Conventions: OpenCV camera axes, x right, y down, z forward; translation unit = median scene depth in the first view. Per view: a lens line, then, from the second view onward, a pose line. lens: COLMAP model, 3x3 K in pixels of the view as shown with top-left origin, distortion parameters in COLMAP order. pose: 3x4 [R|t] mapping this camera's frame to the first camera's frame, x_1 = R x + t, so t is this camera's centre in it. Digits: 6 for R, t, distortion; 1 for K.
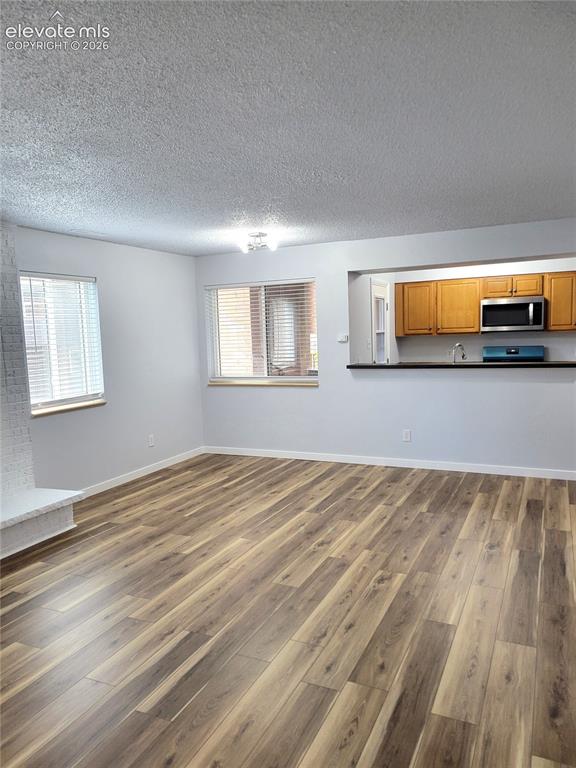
lens RADIAL K [[570.9, 0, 290.9], [0, 570.9, 390.5], [0, 0, 1]] dist [0.058081, -0.003590]
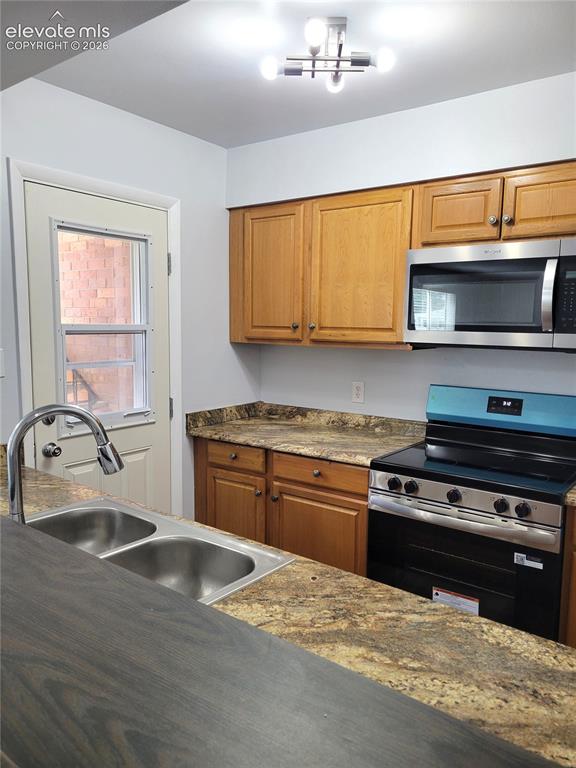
lens RADIAL K [[570.9, 0, 307.7], [0, 570.9, 394.6], [0, 0, 1]] dist [0.058081, -0.003590]
pose [[0.979319, 0.068965, -0.190203, 0.529720], [-0.063330, 0.997359, 0.035555, -0.124885], [0.192153, -0.022774, 0.981101, 1.016987]]
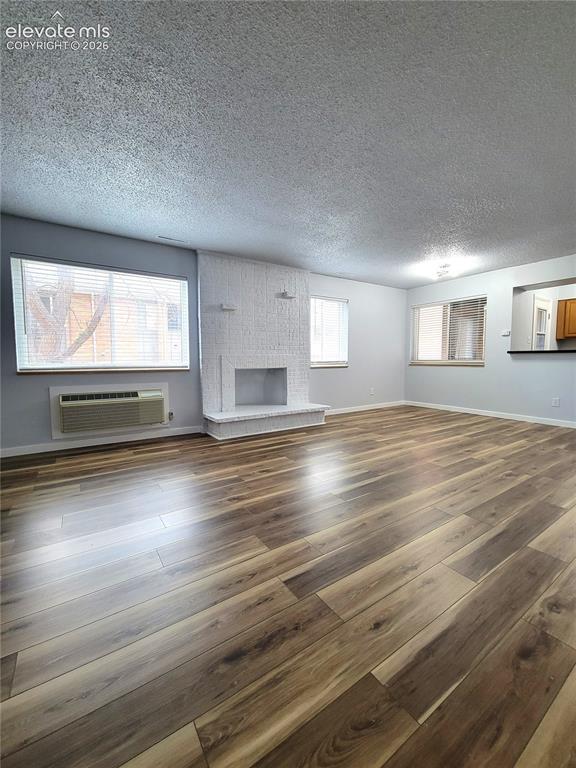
lens RADIAL K [[312.5, 0, 288.9], [0, 312.5, 383.1], [0, 0, 1]] dist [0.003244, -0.002677]
pose [[0.851119, 0.067227, -0.520651, 0.055801], [-0.075190, 0.997152, 0.005839, 0.095476], [0.519560, 0.034178, 0.853750, 0.029717]]
